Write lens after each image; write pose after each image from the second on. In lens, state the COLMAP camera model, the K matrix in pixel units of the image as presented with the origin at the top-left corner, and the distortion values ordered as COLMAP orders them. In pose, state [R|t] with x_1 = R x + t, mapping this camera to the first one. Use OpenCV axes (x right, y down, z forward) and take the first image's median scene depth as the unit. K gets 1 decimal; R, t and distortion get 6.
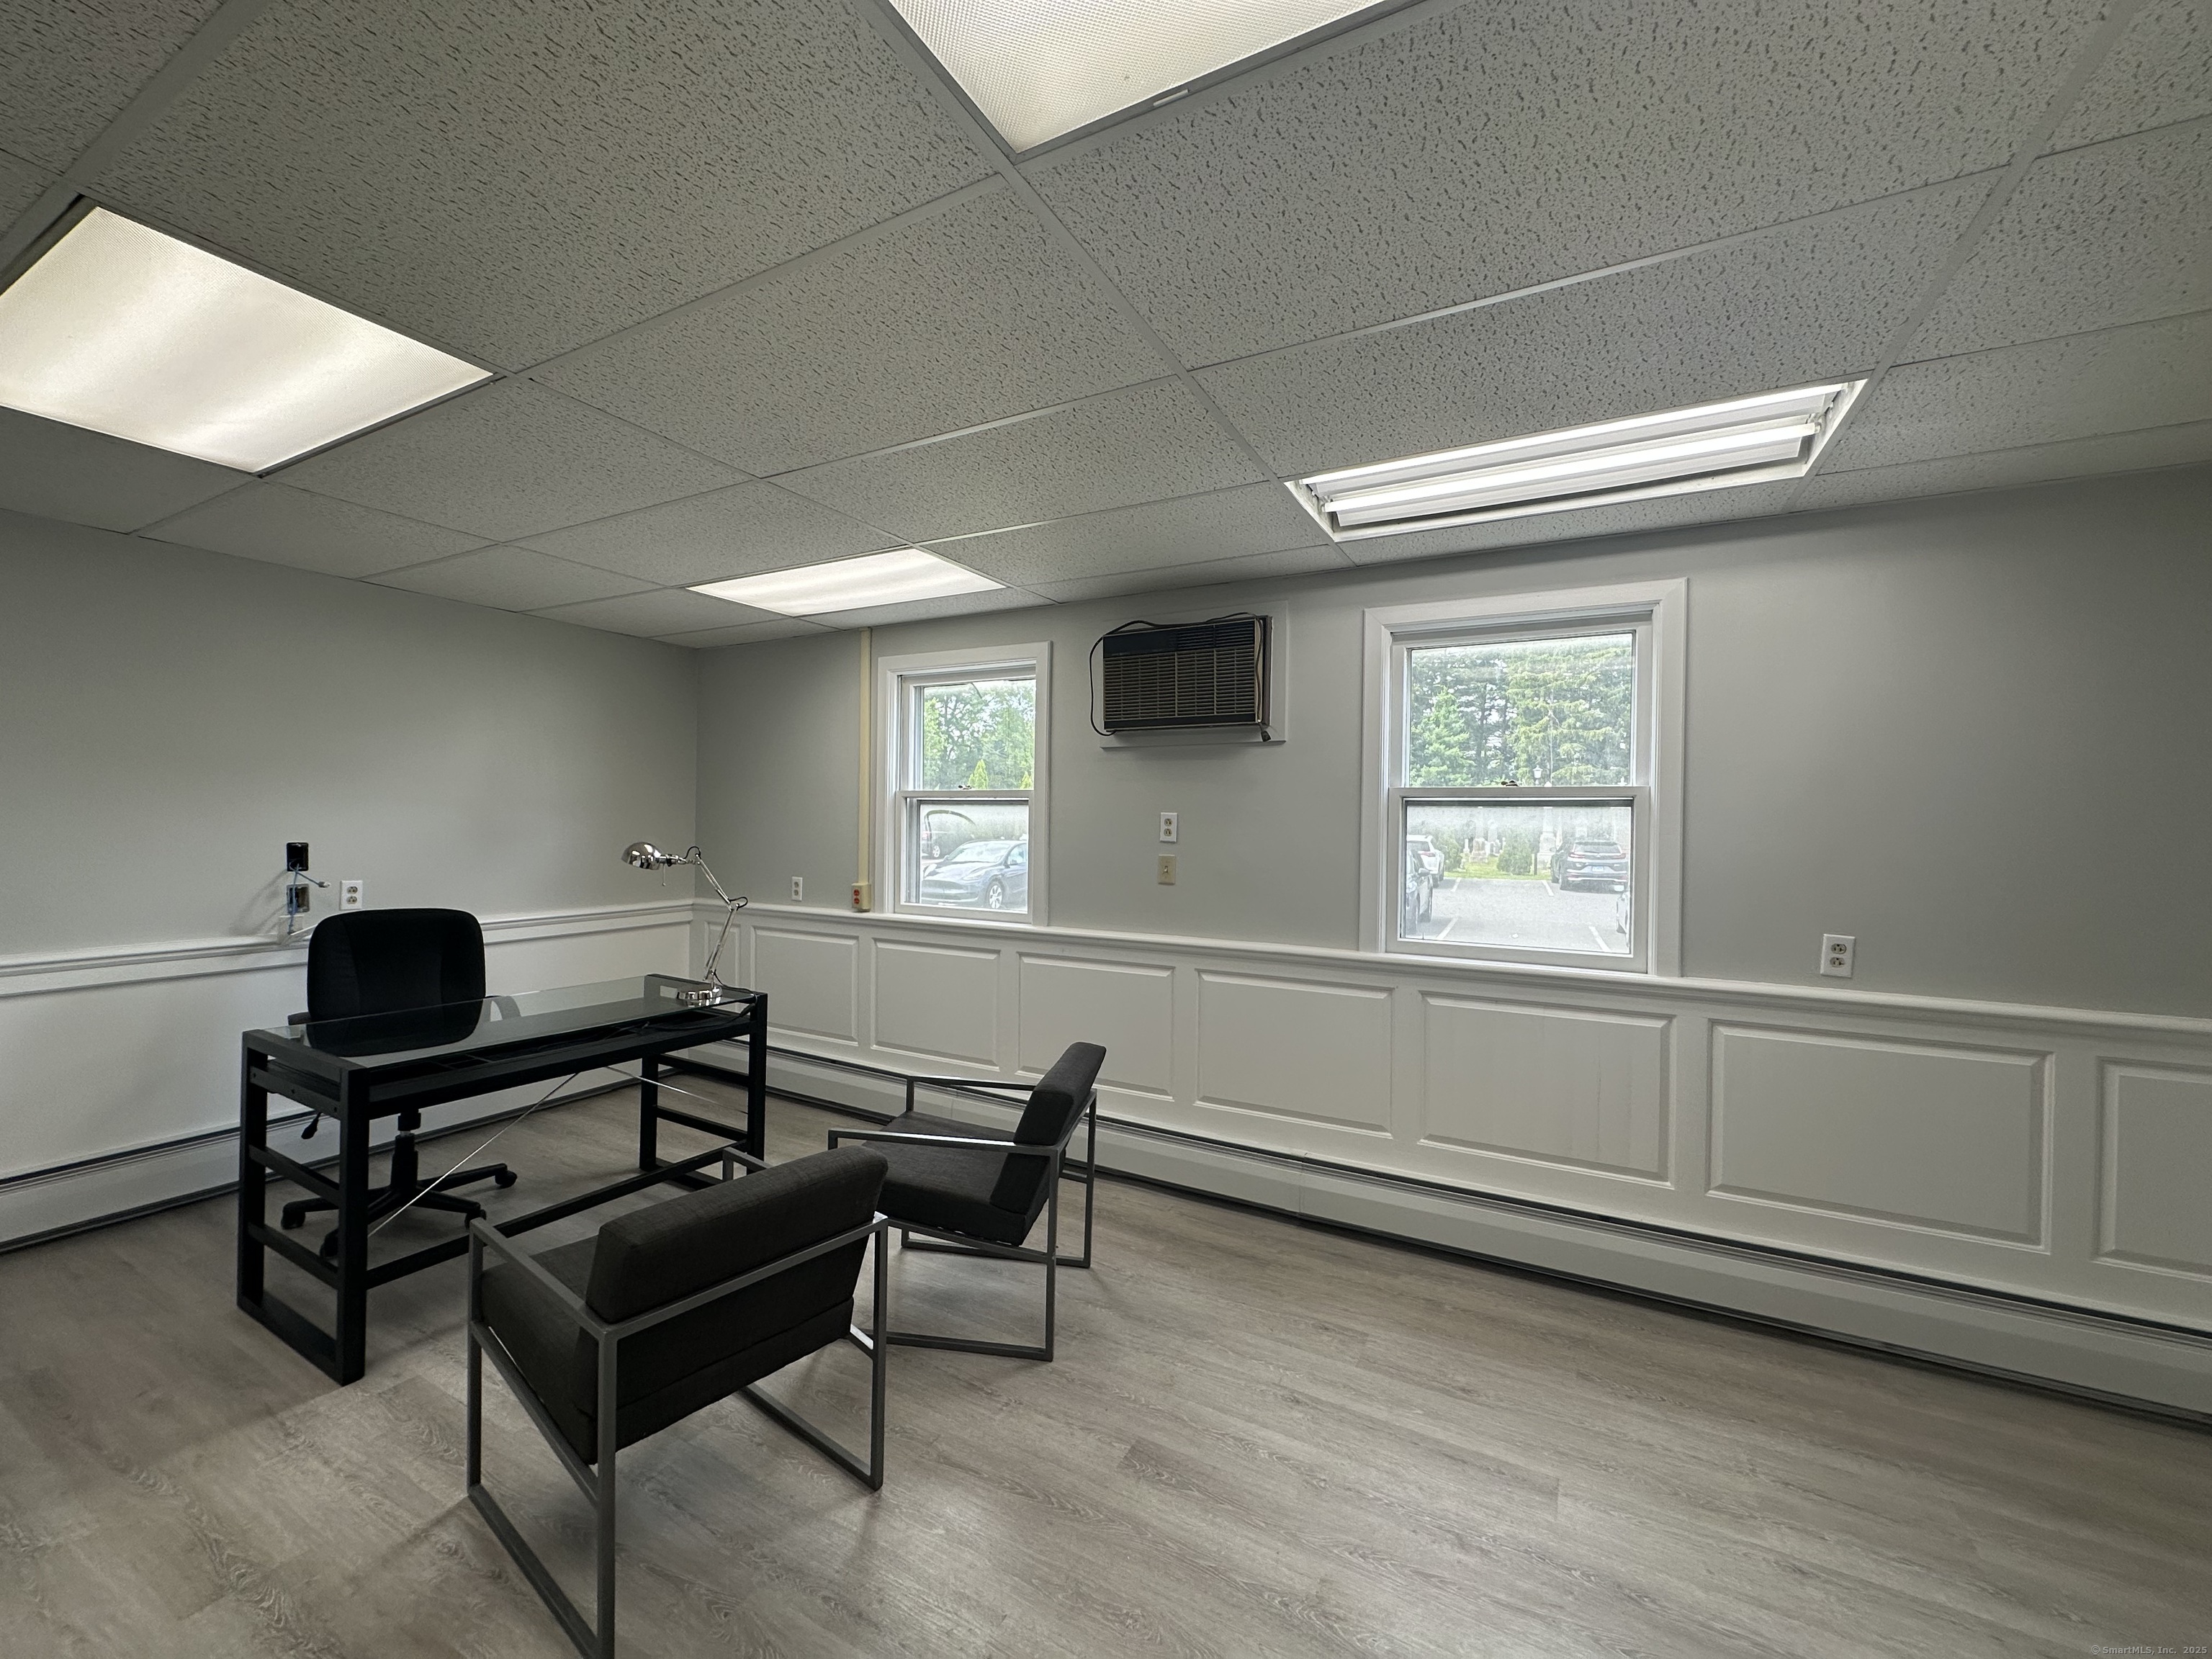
lens RADIAL K [[880.9, 0, 1107.3], [0, 880.9, 829.0], [0, 0, 1]] dist [-0.002039, 0.000594]
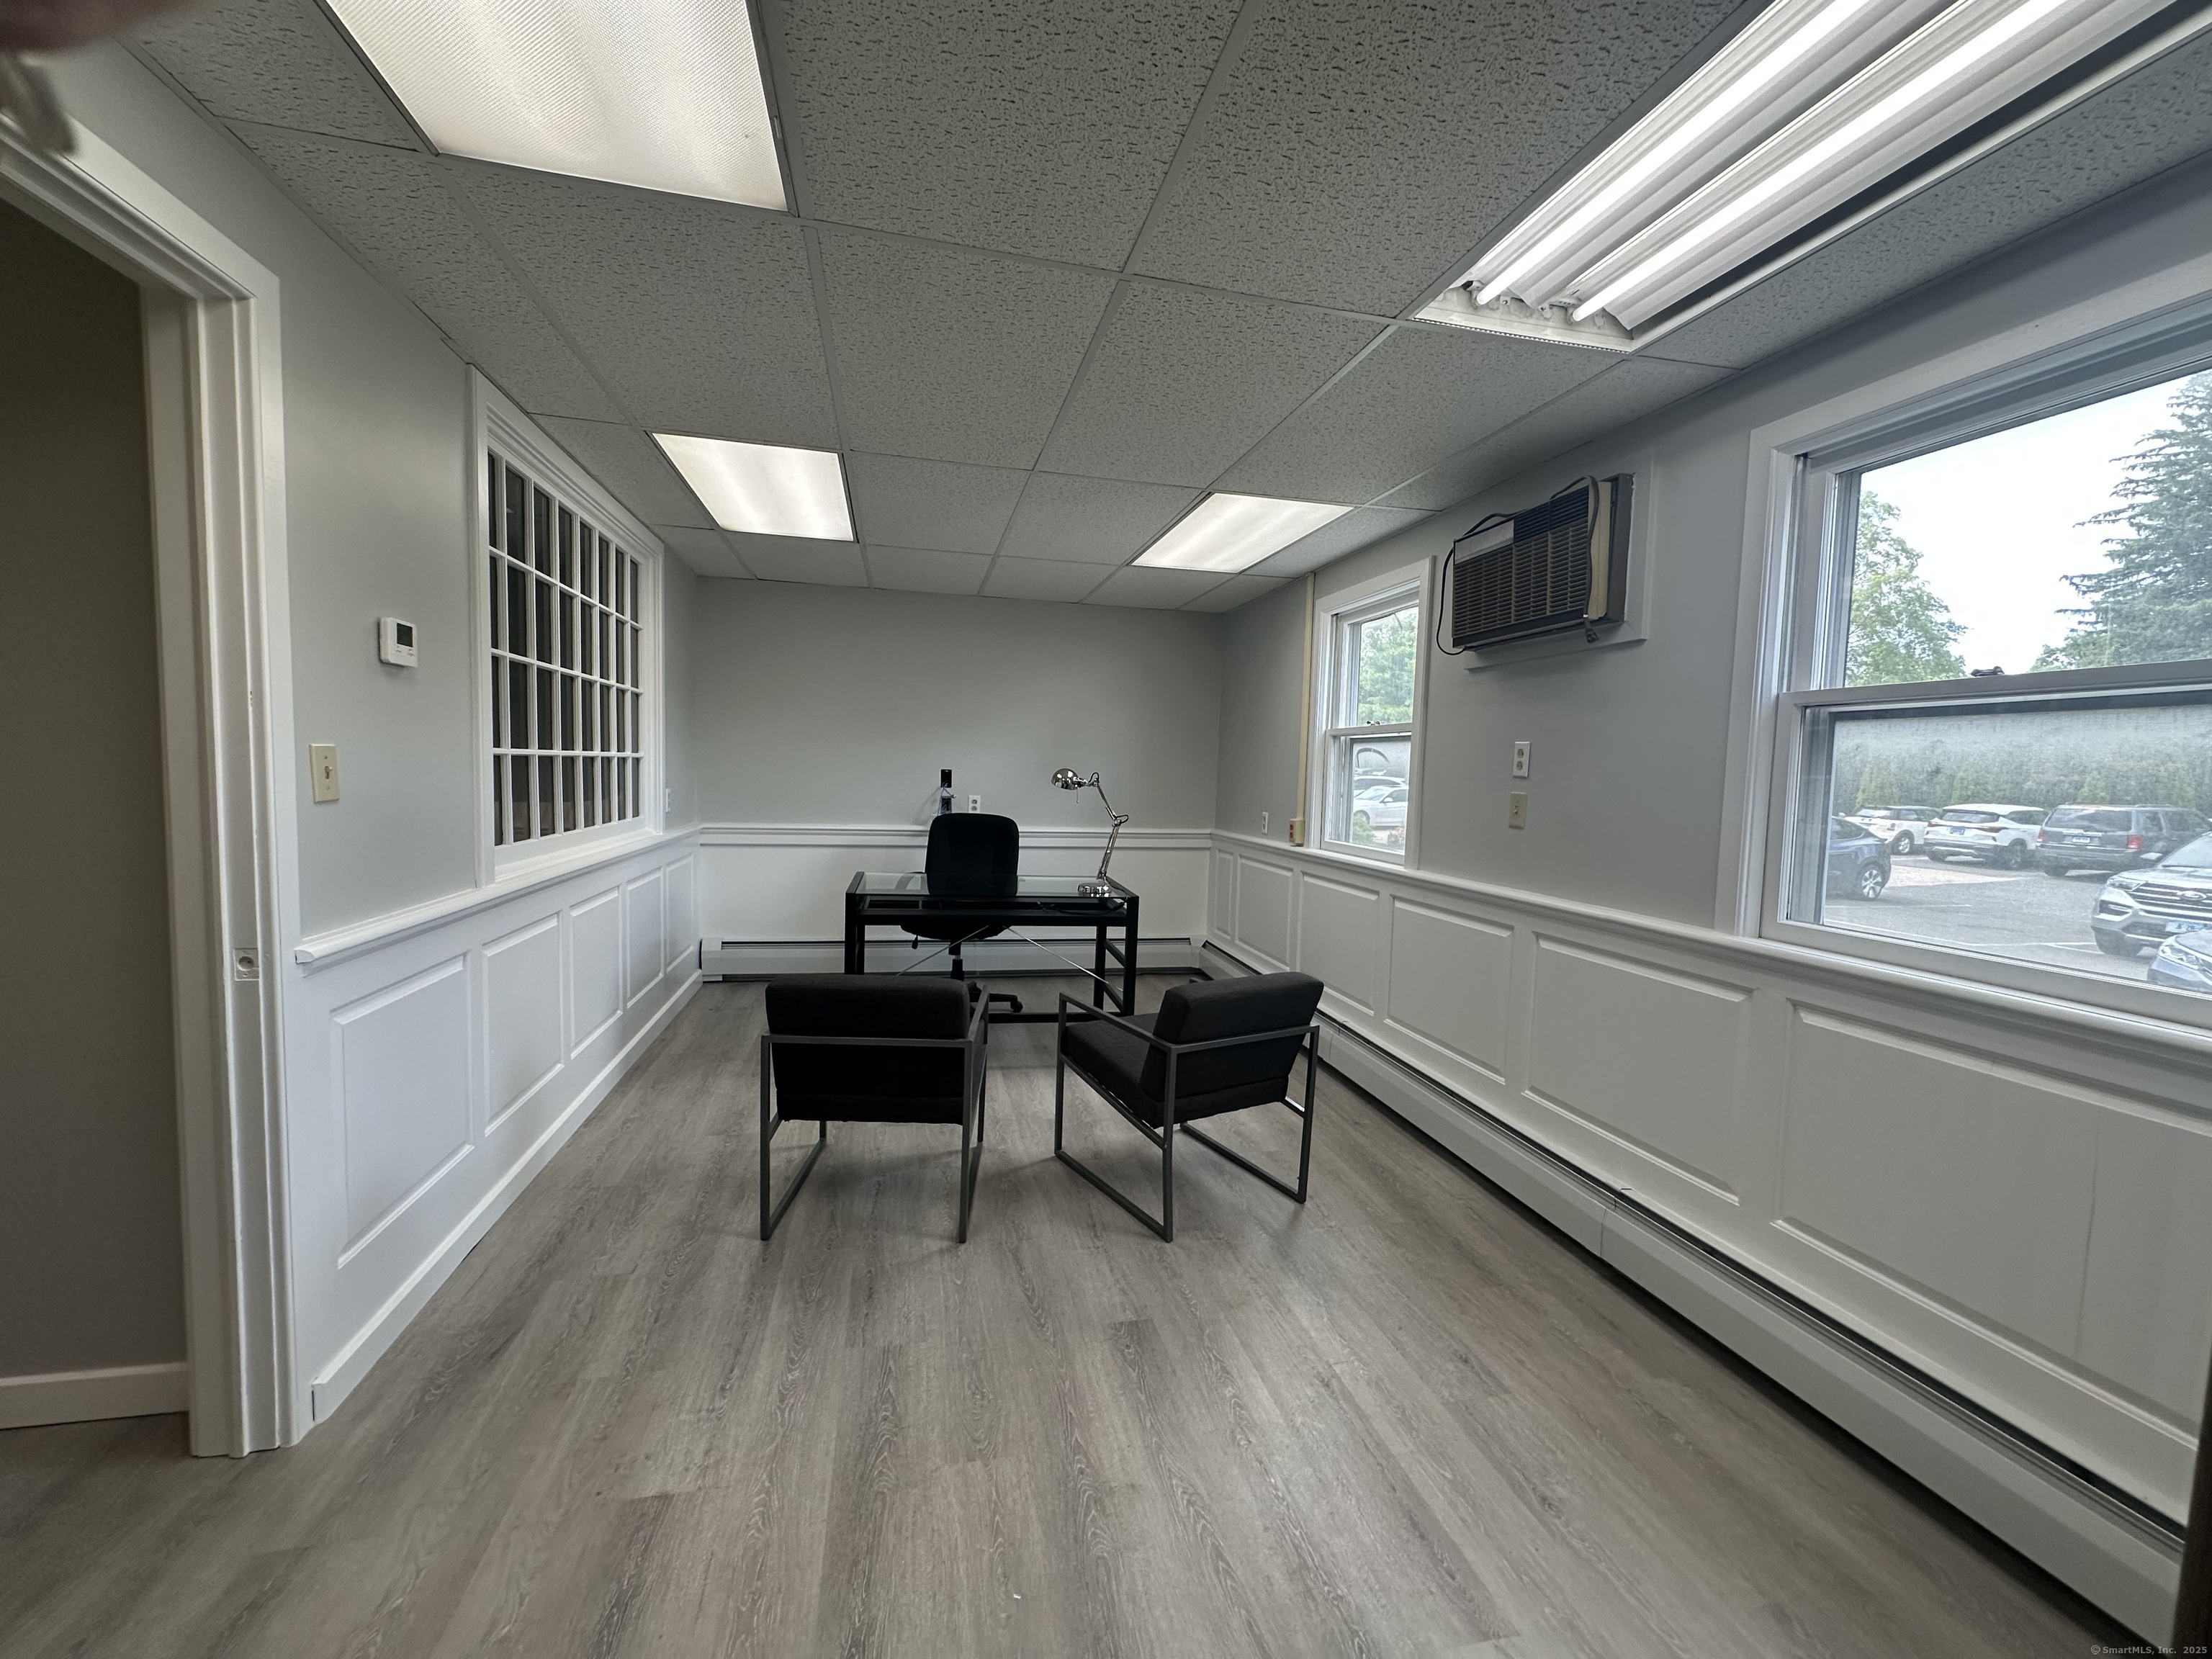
lens RADIAL K [[880.9, 0, 1107.3], [0, 880.9, 829.0], [0, 0, 1]] dist [-0.002039, 0.000594]
pose [[0.661935, 0.056466, -0.747432, 0.487428], [-0.028272, 0.998330, 0.050383, 0.036741], [0.749028, -0.012219, 0.662425, 0.176330]]
